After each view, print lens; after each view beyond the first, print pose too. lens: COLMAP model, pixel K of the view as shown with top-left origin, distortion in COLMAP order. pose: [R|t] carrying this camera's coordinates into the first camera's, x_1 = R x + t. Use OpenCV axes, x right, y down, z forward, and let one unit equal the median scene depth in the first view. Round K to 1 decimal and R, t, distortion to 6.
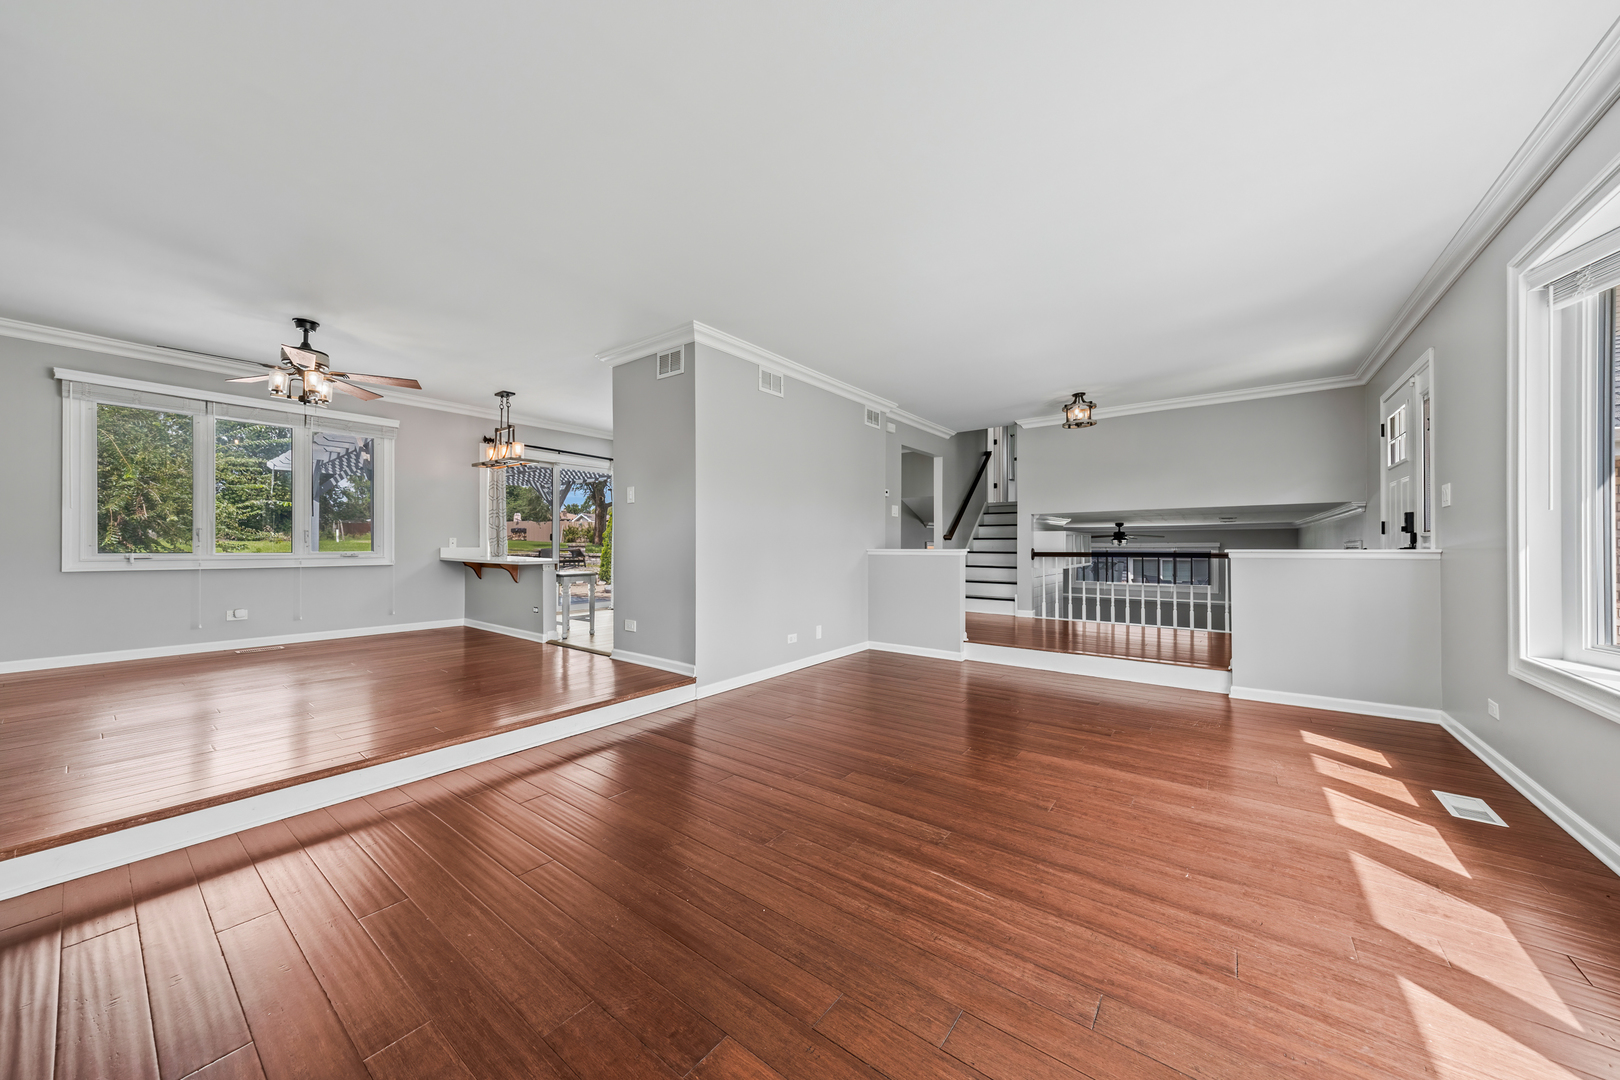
lens RADIAL K [[555.1, 0, 813.7], [0, 555.1, 544.6], [0, 0, 1]] dist [-0.000076, 0.000234]
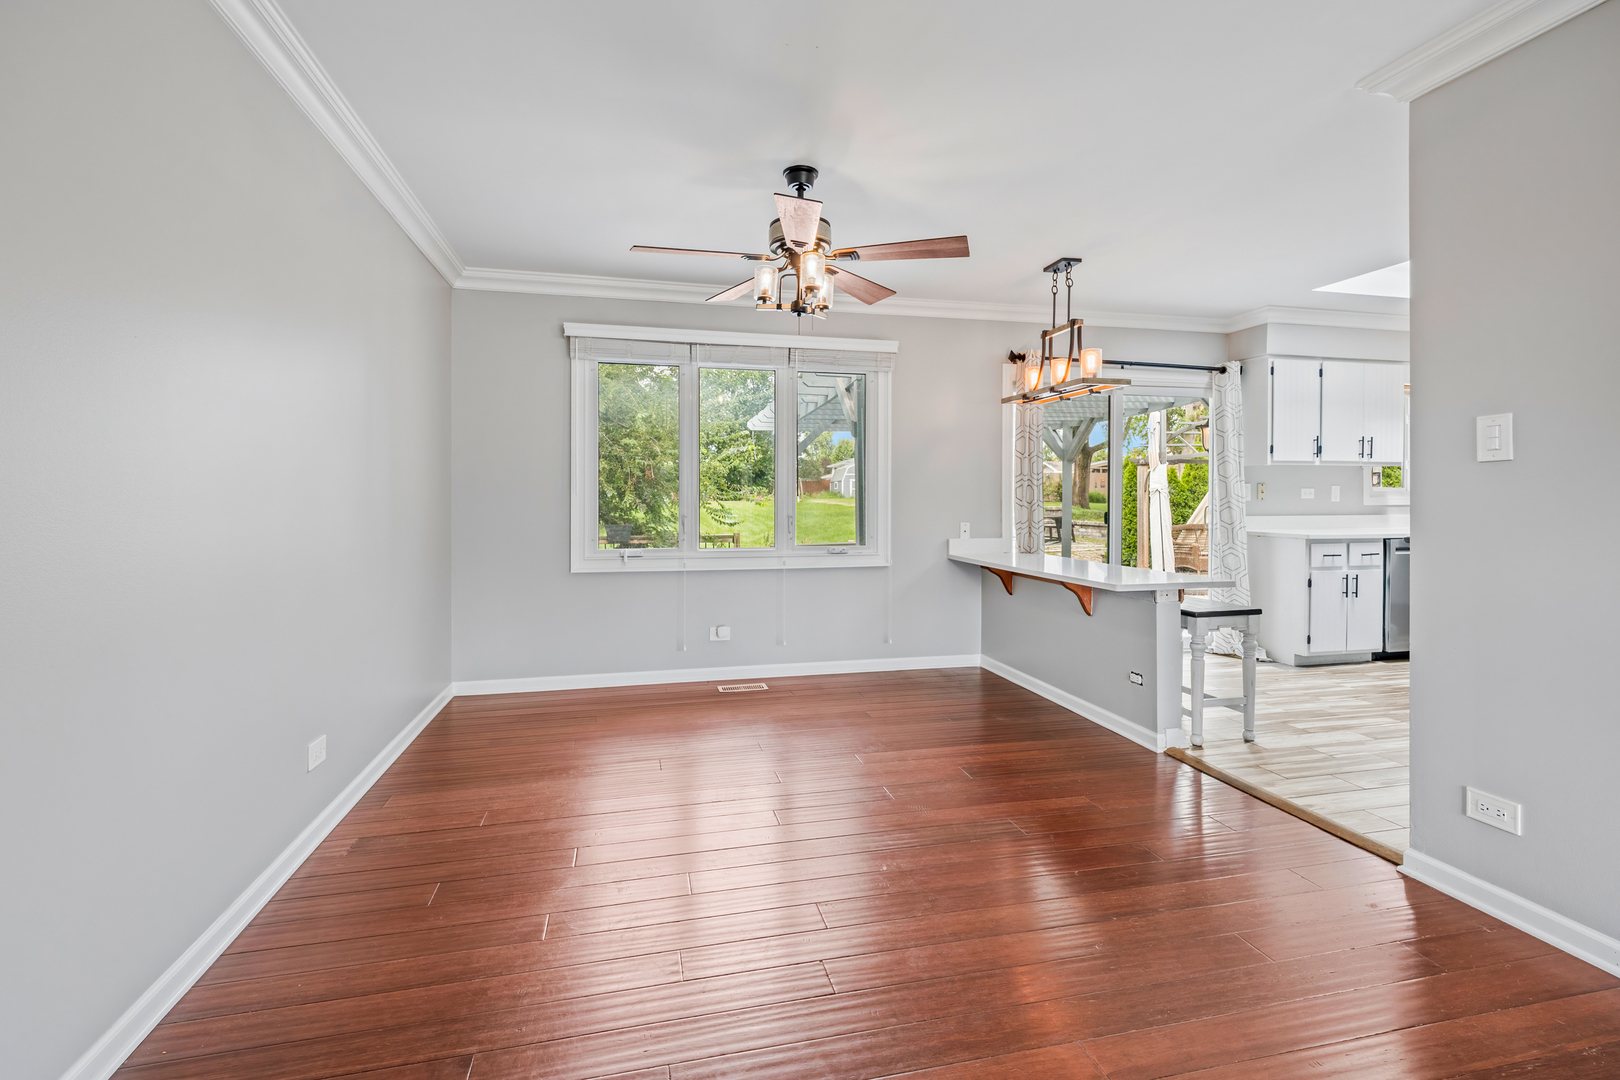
lens RADIAL K [[748.9, 0, 810.0], [0, 748.9, 499.8], [0, 0, 1]] dist [0.000664, -0.000056]
pose [[0.771856, -0.003431, -0.635788, -0.304749], [0.002397, 0.999994, -0.002487, -0.042945], [0.635793, 0.000396, 0.771860, 0.298959]]
